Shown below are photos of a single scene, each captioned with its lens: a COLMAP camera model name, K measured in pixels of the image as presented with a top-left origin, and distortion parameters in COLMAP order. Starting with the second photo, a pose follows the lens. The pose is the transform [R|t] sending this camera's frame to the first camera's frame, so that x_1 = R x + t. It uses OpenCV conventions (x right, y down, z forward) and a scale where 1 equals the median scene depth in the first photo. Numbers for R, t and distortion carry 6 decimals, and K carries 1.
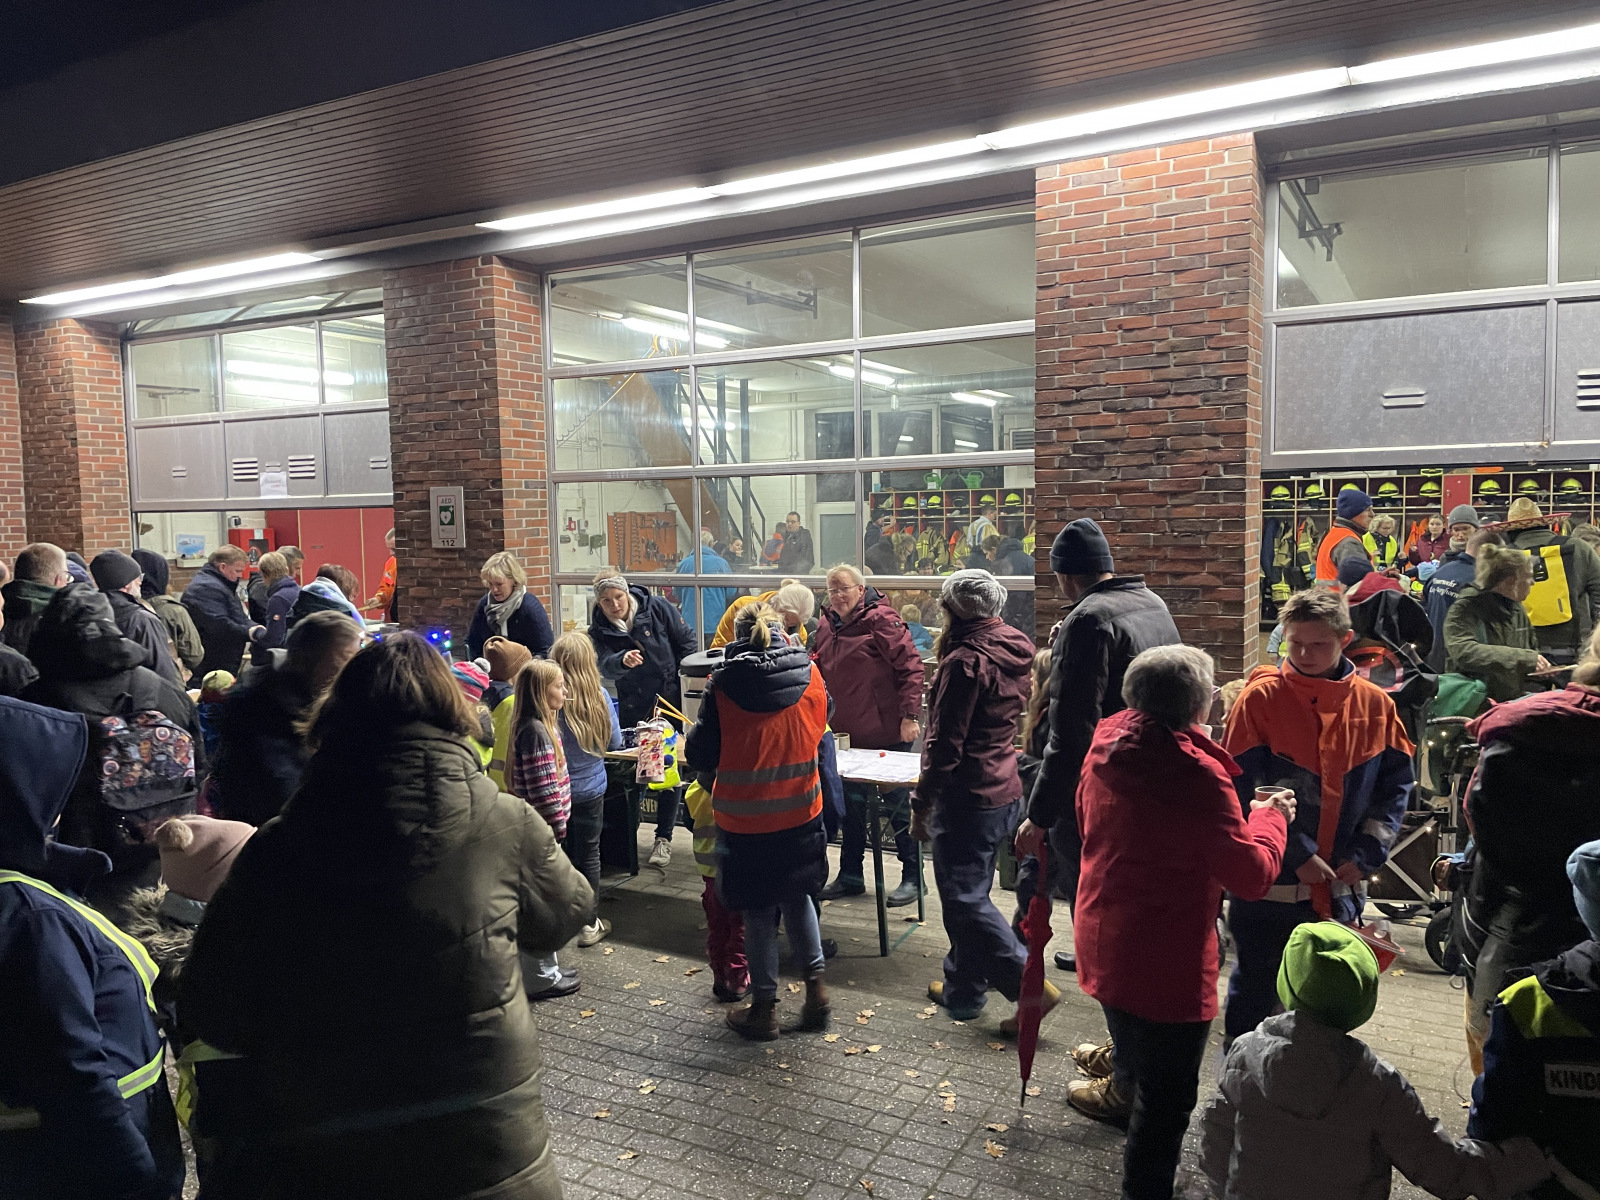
lens RADIAL K [[1213.5, 0, 800.0], [0, 1213.5, 600.0], [0, 0, 1]] dist [0.006815, 0.003635]
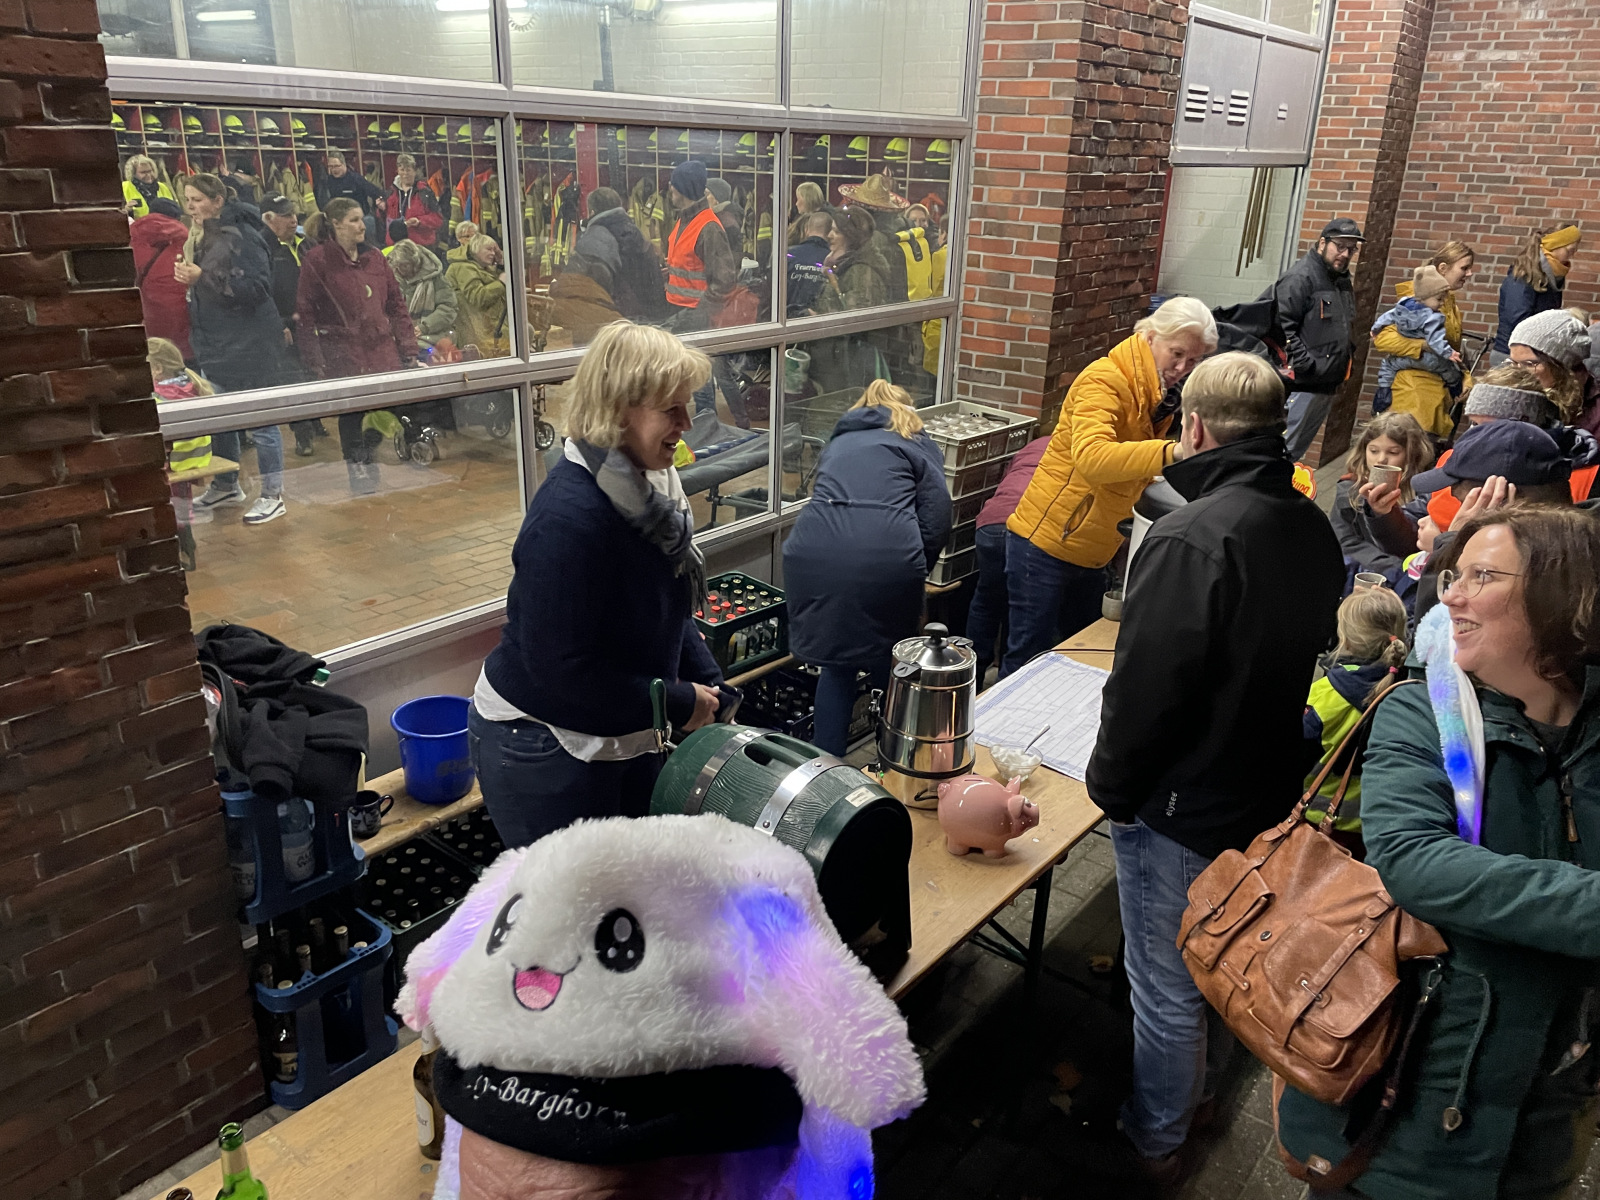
lens RADIAL K [[1213.5, 0, 800.0], [0, 1213.5, 600.0], [0, 0, 1]] dist [0.006815, 0.003635]
pose [[0.160338, -0.324190, 0.932305, -0.646381], [0.032899, 0.945756, 0.323209, -0.097947], [-0.986514, -0.021150, 0.162306, 1.067313]]
